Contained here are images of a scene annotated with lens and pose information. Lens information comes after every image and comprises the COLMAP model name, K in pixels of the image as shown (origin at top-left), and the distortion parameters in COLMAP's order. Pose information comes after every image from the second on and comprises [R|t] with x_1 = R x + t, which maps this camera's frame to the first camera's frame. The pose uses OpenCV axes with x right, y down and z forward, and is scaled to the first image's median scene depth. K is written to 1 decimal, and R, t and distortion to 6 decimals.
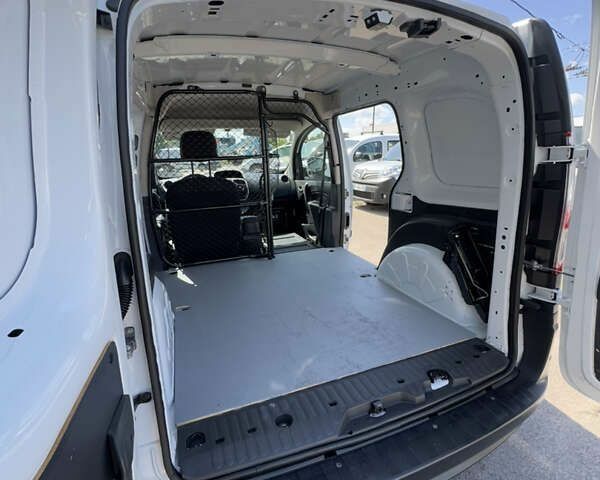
lens RADIAL K [[315.6, 0, 300.0], [0, 315.6, 240.0], [0, 0, 1]] dist [-0.013264, 0.000010]
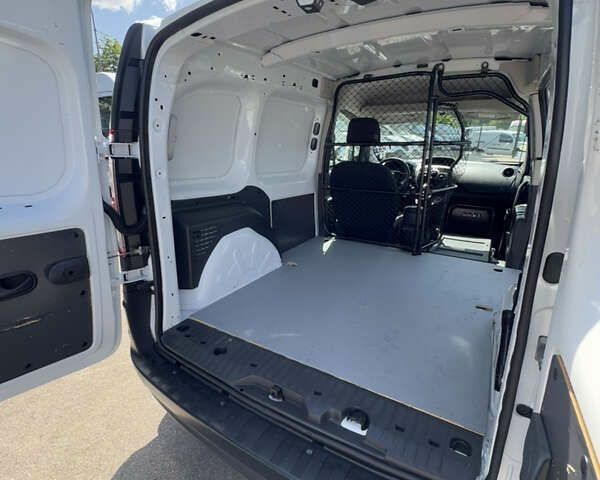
lens RADIAL K [[318.8, 0, 301.3], [0, 318.8, 237.3], [0, 0, 1]] dist [-0.001628, -0.000274]
pose [[0.614245, 0.251165, -0.748077, 0.454669], [-0.221671, 0.964742, 0.141895, -0.058983], [0.757340, 0.078669, 0.648264, 0.164647]]
